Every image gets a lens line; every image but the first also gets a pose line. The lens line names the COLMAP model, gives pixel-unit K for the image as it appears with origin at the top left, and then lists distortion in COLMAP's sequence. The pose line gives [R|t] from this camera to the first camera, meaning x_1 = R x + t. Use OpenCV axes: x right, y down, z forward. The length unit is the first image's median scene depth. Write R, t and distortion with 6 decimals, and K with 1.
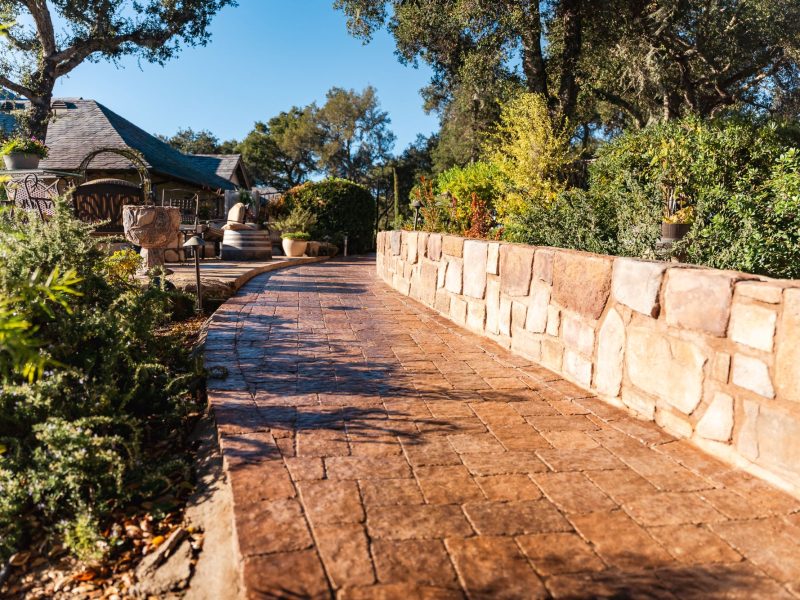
lens RADIAL K [[599.2, 0, 400.0], [0, 599.2, 300.0], [0, 0, 1]] dist [-0.007228, -0.005187]
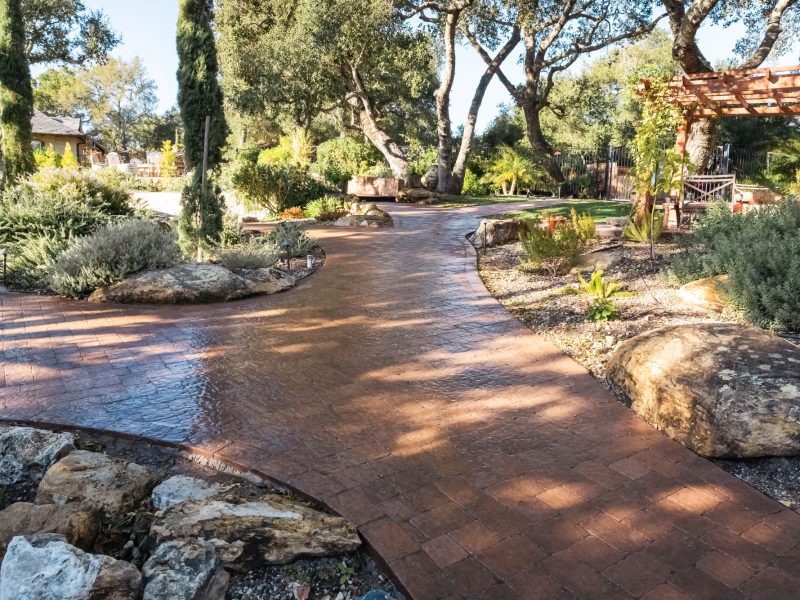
lens RADIAL K [[596.8, 0, 400.0], [0, 596.8, 300.0], [0, 0, 1]] dist [-0.006000, -0.008612]
pose [[0.903605, -0.055974, 0.424694, -0.347917], [0.024399, 0.996542, 0.079428, 0.159026], [-0.427671, -0.061409, 0.901846, -1.078292]]
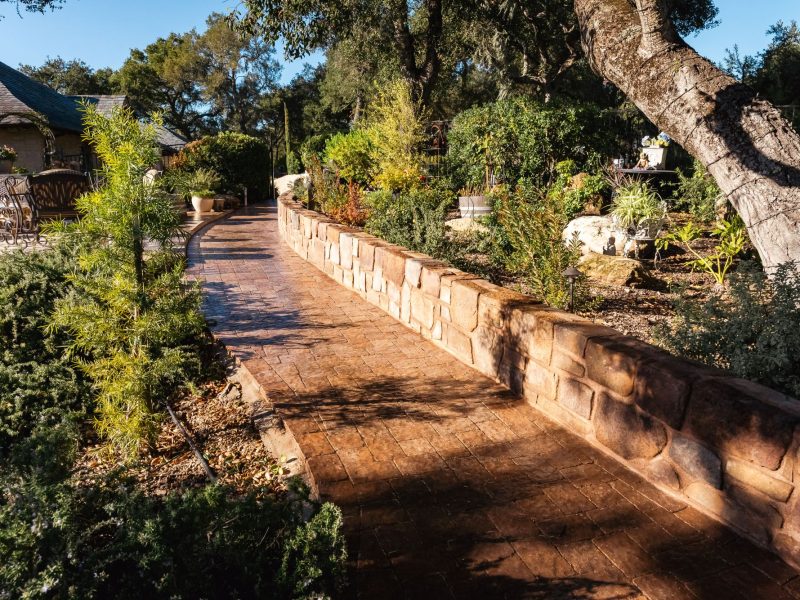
lens RADIAL K [[596.8, 0, 400.0], [0, 596.8, 300.0], [0, 0, 1]] dist [-0.006000, -0.008612]
pose [[0.984382, -0.053902, 0.167593, -0.003453], [0.032867, 0.991506, 0.125843, -0.025797], [-0.172953, -0.118369, 0.977791, -0.146456]]
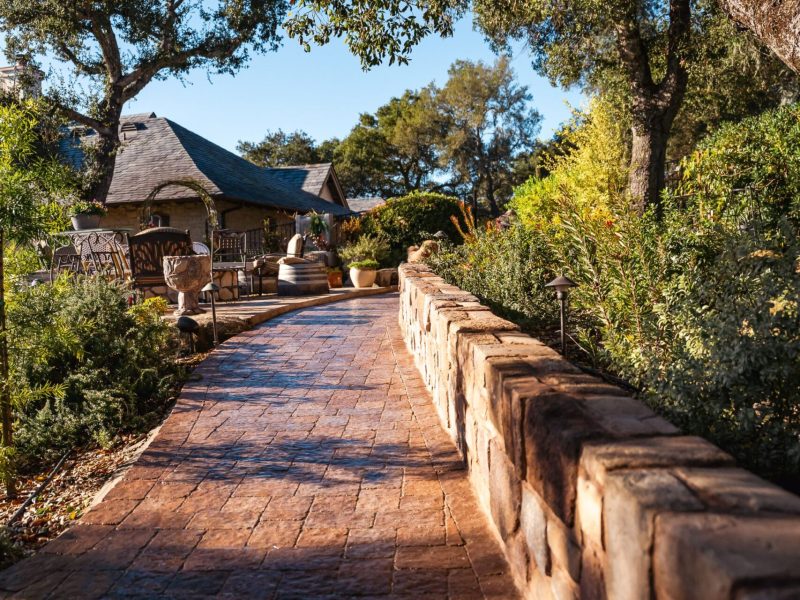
lens RADIAL K [[828.1, 0, 398.1], [0, 828.1, 302.6], [0, 0, 1]] dist [-0.007220, 0.001943]
pose [[0.976029, -0.041585, -0.213630, 0.099626], [0.032556, 0.998429, -0.045614, 0.006262], [0.215192, 0.037566, 0.975849, -0.145512]]
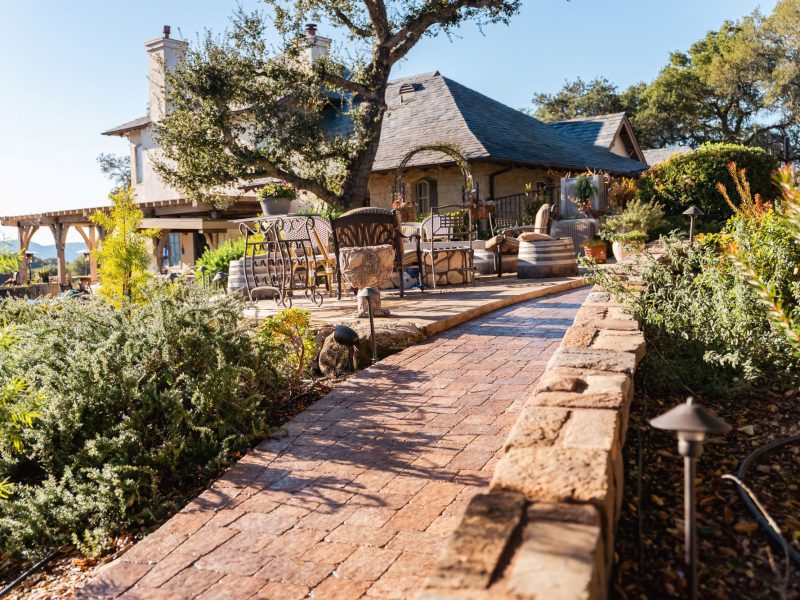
lens RADIAL K [[840.5, 0, 400.0], [0, 840.5, 300.0], [0, 0, 1]] dist [-0.006979, -0.005874]
pose [[0.834128, -0.015884, -0.551343, 0.119556], [0.016556, 0.999856, -0.003758, -0.019563], [0.551323, -0.005994, 0.834270, -0.035830]]
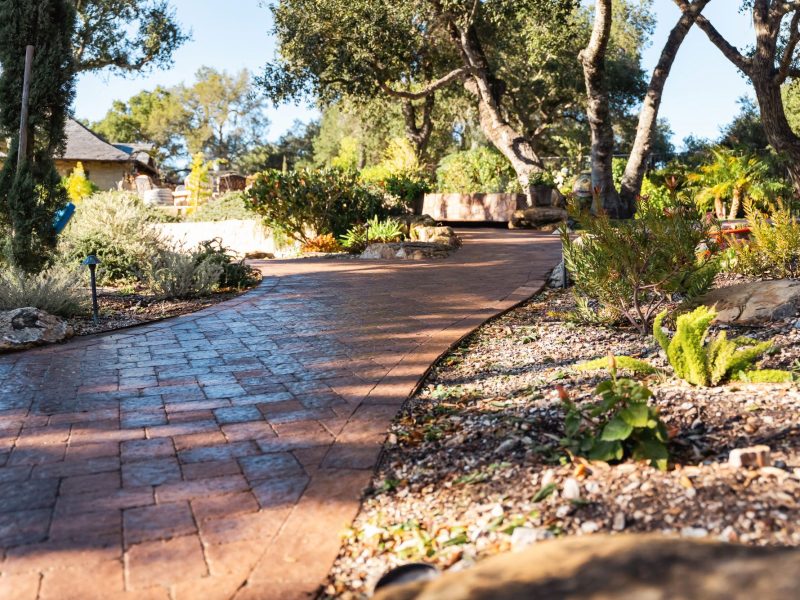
lens RADIAL K [[828.1, 0, 398.1], [0, 828.1, 302.6], [0, 0, 1]] dist [-0.007220, 0.001943]
pose [[0.982799, -0.006275, 0.184574, -0.180390], [0.012670, 0.999359, -0.033489, 0.176464], [-0.184245, 0.035252, 0.982248, -0.962724]]
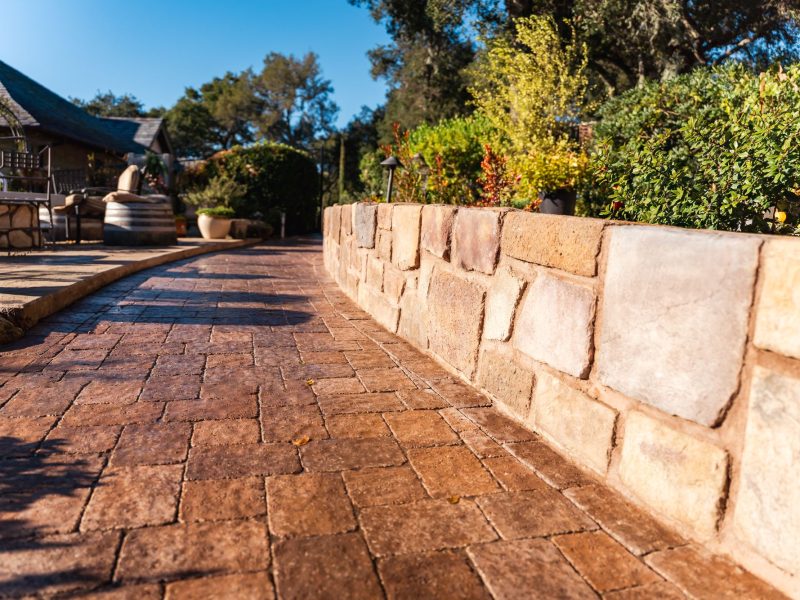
lens RADIAL K [[599.2, 0, 400.0], [0, 599.2, 300.0], [0, 0, 1]] dist [-0.007228, -0.005187]
pose [[0.995440, -0.003235, 0.095336, -0.008934], [-0.000200, 0.999352, 0.036005, -0.015424], [-0.095391, -0.035860, 0.994794, 0.148230]]
